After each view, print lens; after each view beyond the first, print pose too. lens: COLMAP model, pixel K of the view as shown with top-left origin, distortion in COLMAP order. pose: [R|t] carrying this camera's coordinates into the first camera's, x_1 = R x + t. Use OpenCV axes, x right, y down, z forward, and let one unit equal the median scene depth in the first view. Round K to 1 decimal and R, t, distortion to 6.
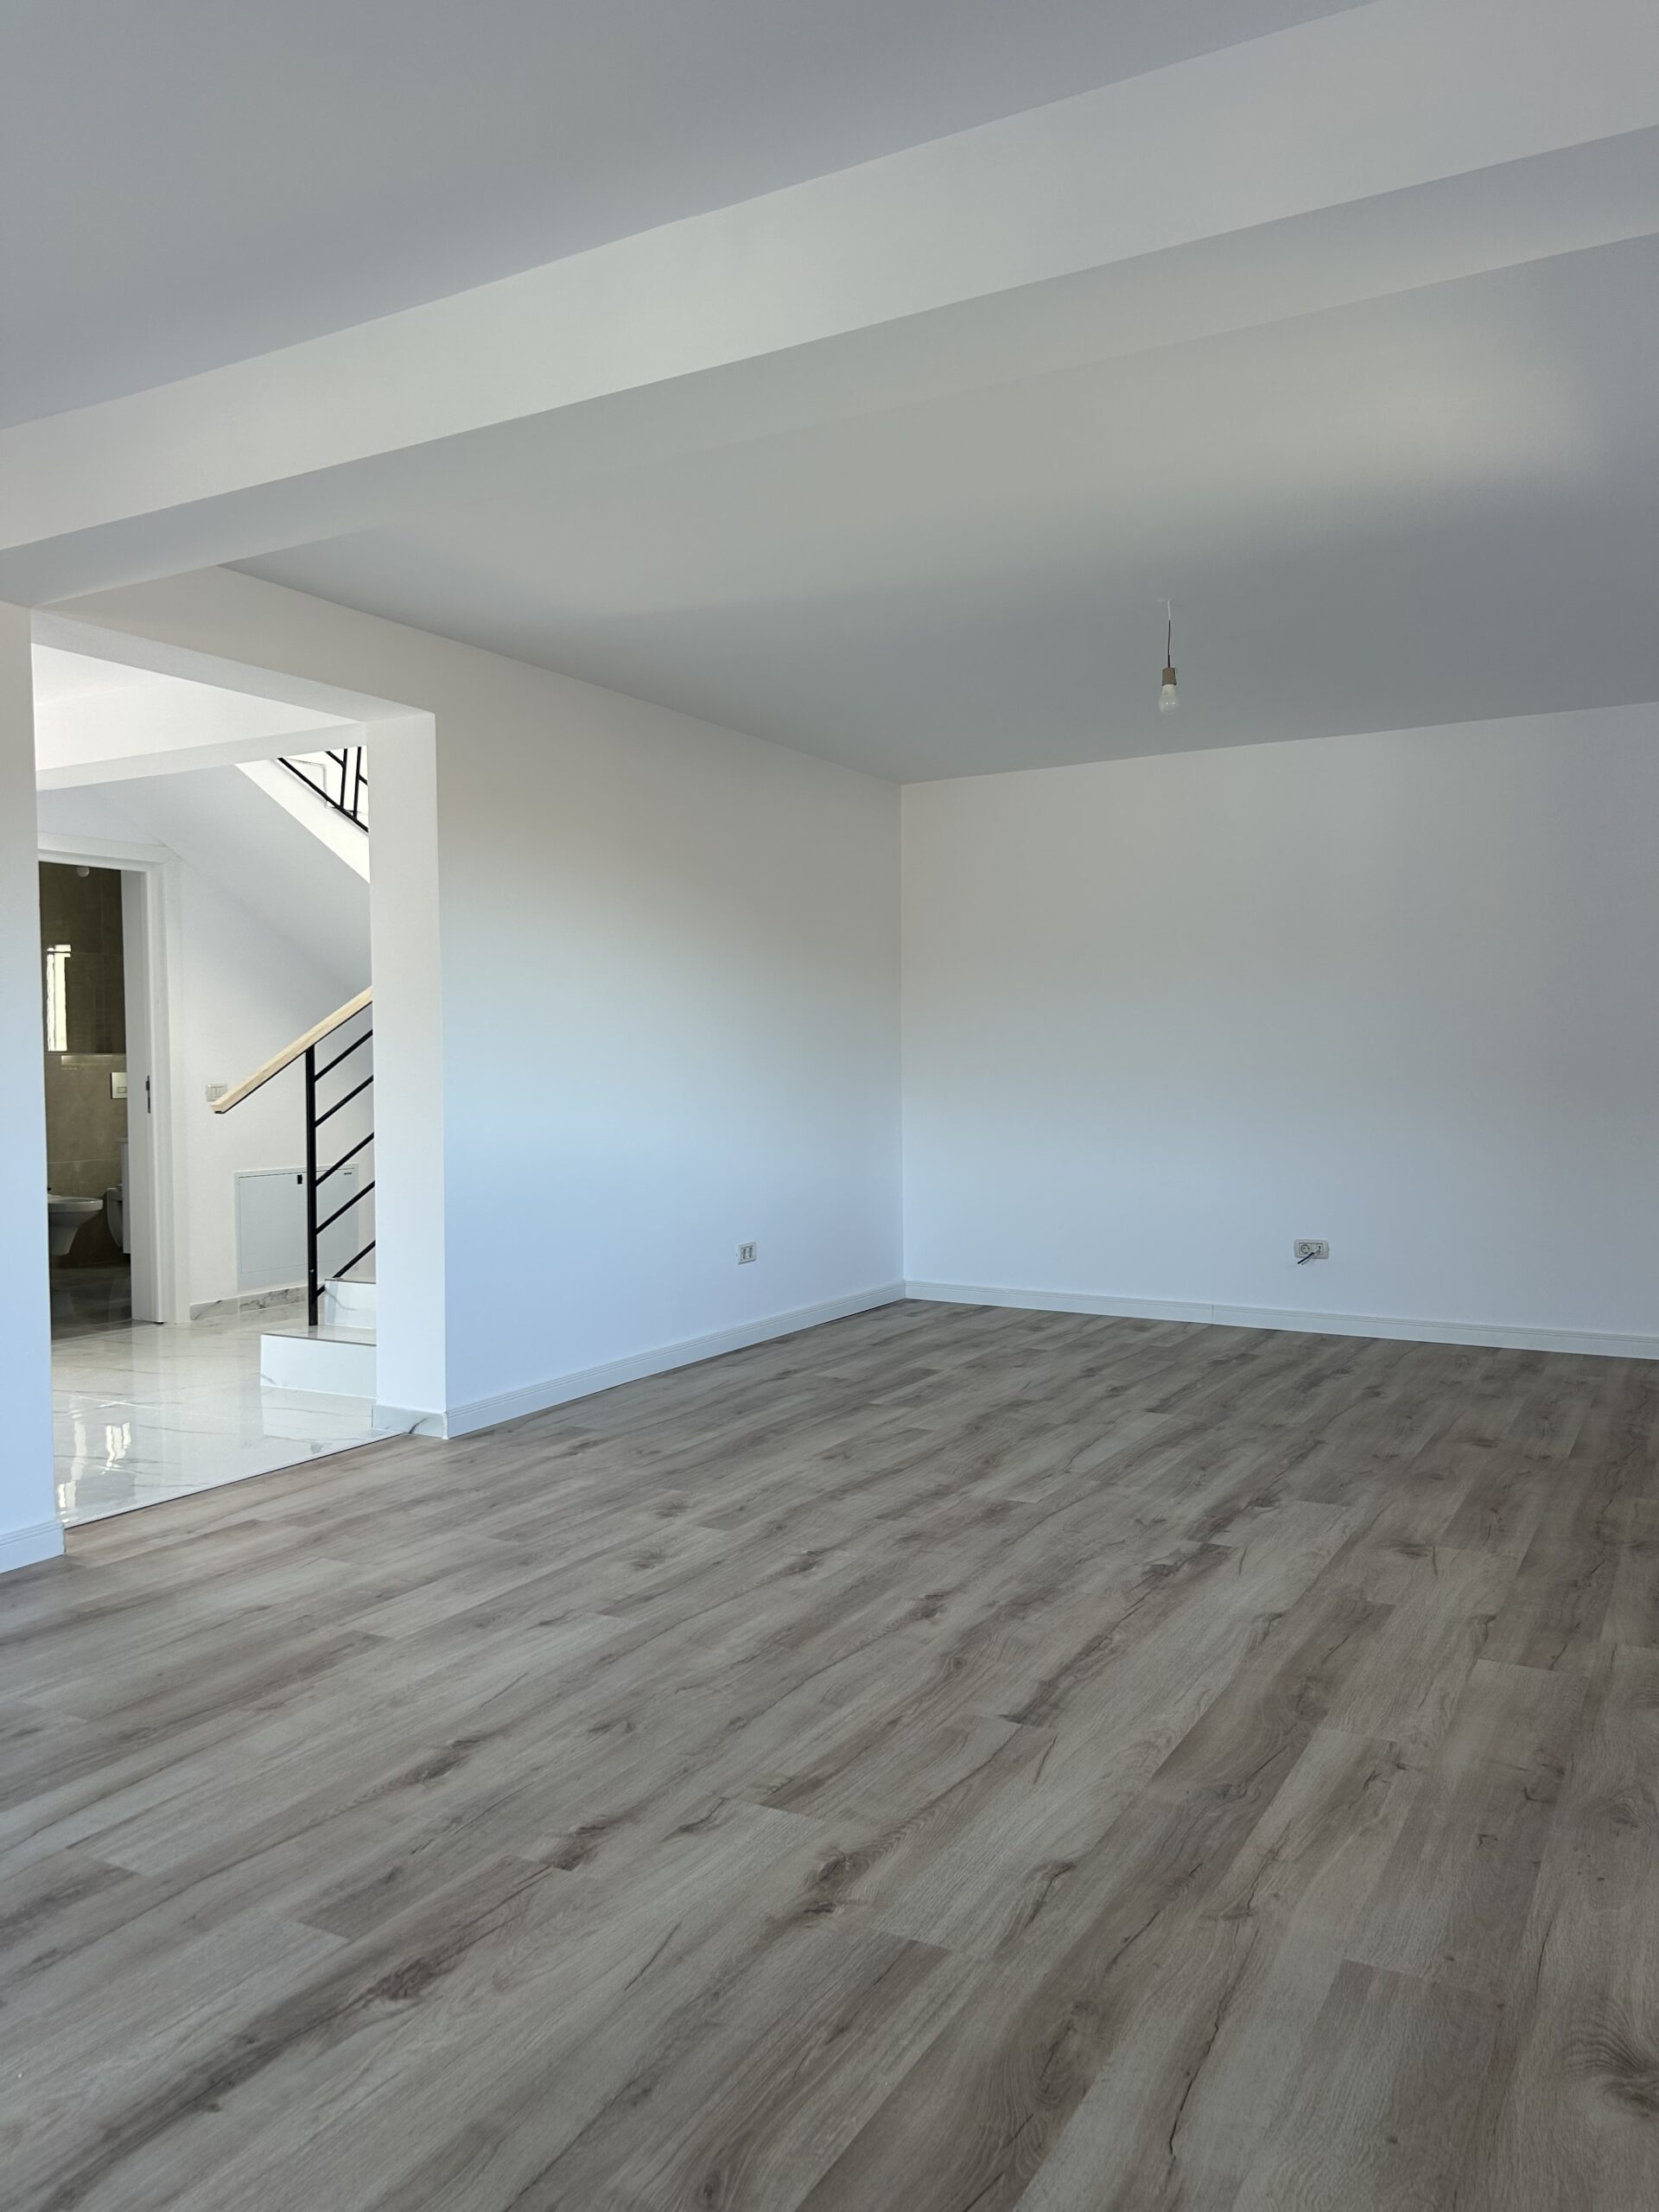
lens RADIAL K [[1671.0, 0, 817.2], [0, 1671.0, 1105.4], [0, 0, 1]] dist [0.028792, -0.008022]
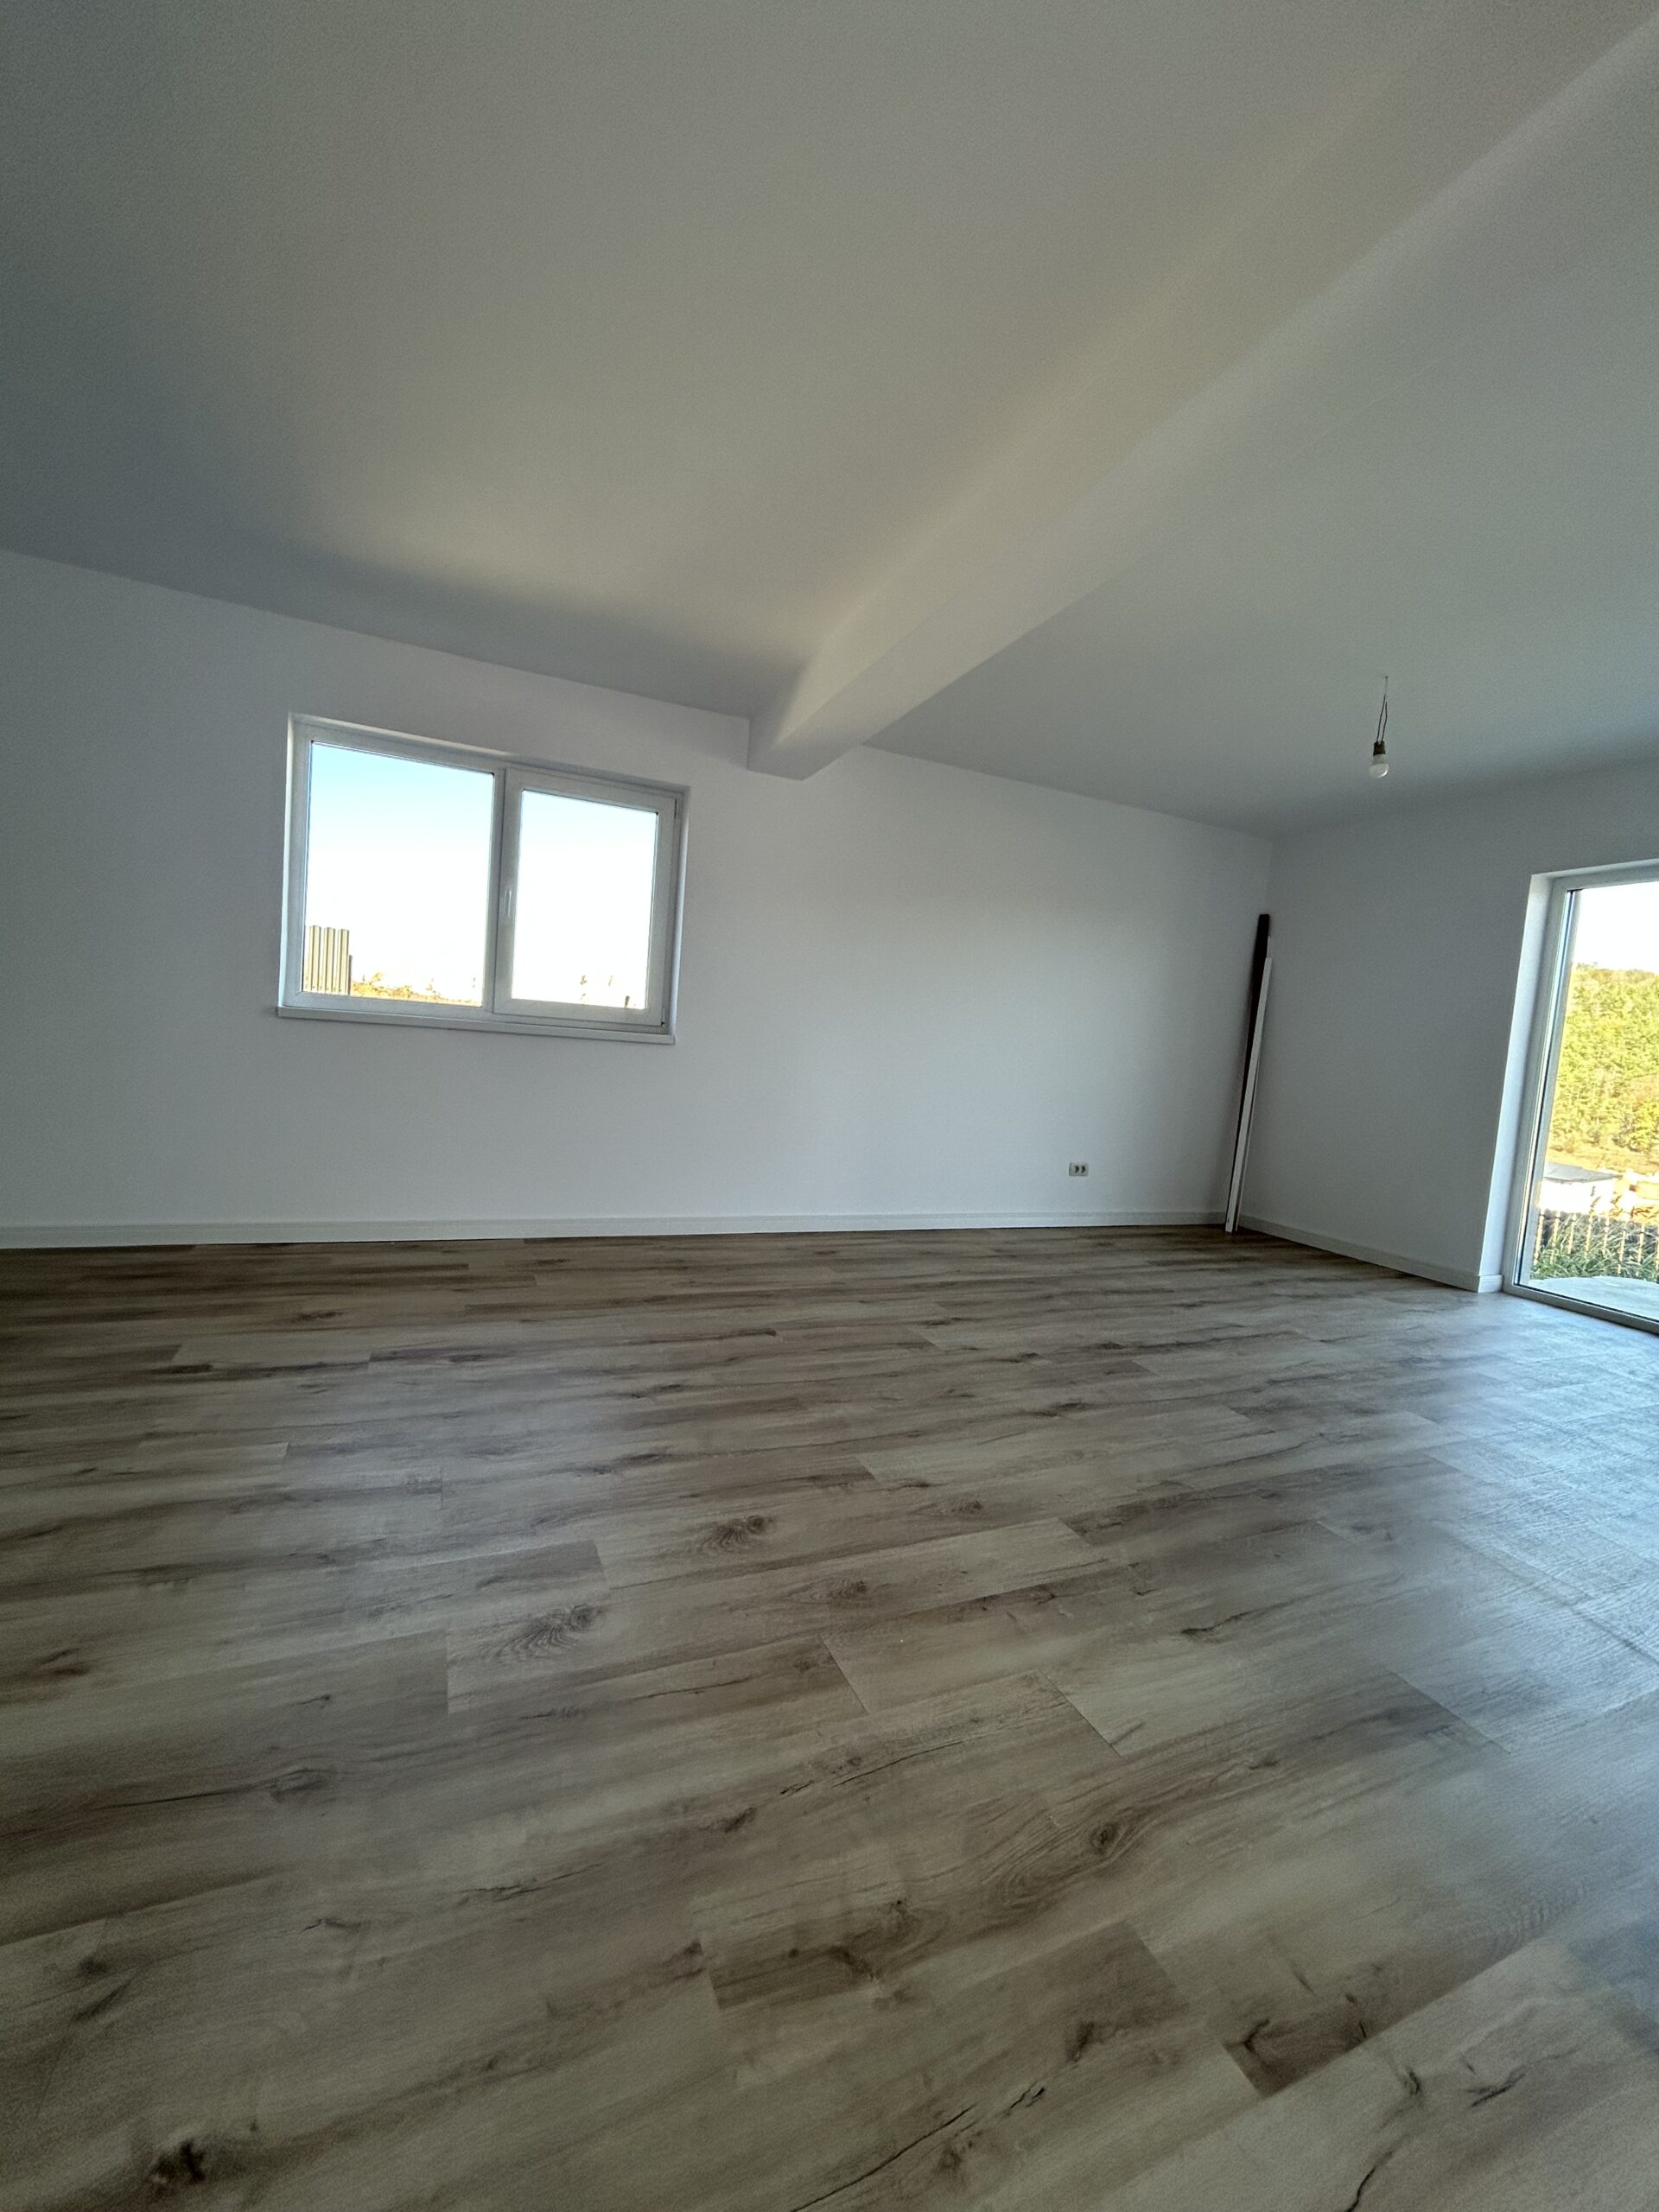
lens RADIAL K [[895.1, 0, 836.7], [0, 895.1, 1108.8], [0, 0, 1]] dist [0.000313, 0.000199]
pose [[-0.798598, -0.098666, 0.593722, -0.456515], [-0.053219, 0.994183, 0.093633, 0.011534], [-0.599507, 0.043178, -0.799204, 1.546021]]
